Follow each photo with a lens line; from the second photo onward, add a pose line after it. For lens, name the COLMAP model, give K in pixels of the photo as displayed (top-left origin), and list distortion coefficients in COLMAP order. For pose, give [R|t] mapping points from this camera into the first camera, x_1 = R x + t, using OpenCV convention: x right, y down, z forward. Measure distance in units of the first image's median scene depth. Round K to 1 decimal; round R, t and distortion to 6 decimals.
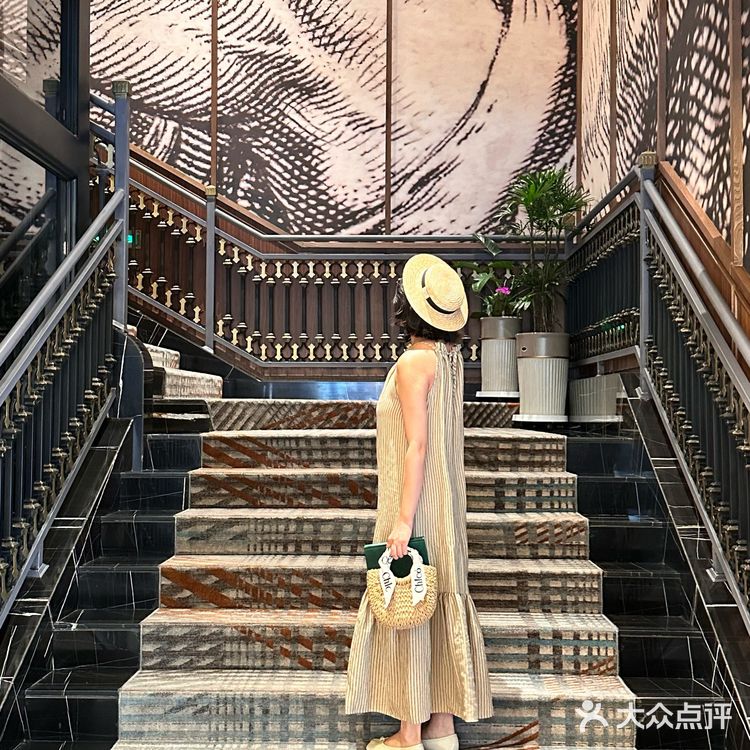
lens RADIAL K [[1089.6, 0, 373.7], [0, 1089.6, 367.5], [0, 0, 1]] dist [0.163057, 0.000000]
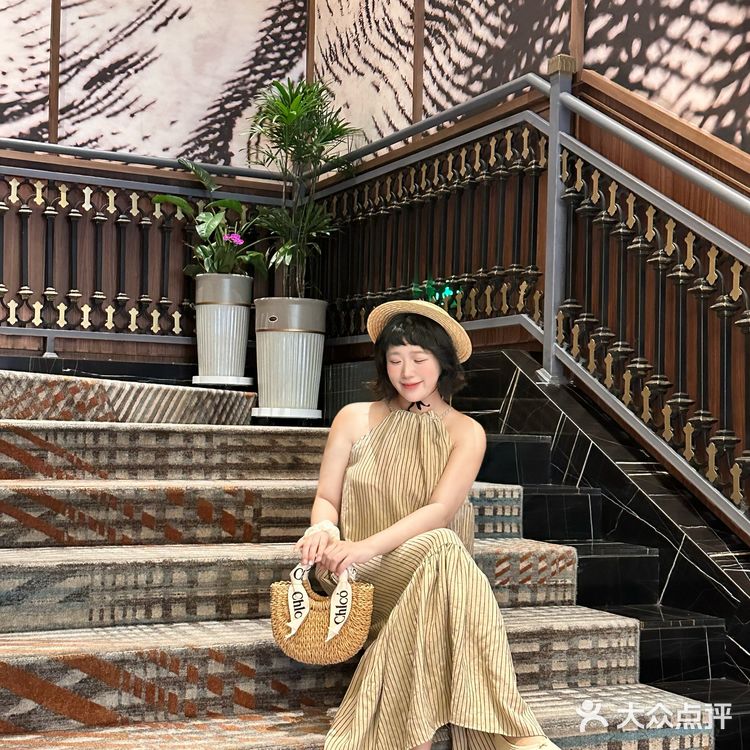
lens RADIAL K [[1246.5, 0, 375.6], [0, 1246.5, 381.2], [0, 0, 1]] dist [0.104934, 0.000000]
pose [[0.886854, 0.032836, 0.460882, -0.252356], [-0.036054, 0.999348, -0.001822, 0.032475], [-0.460641, -0.015000, 0.887460, 0.301894]]
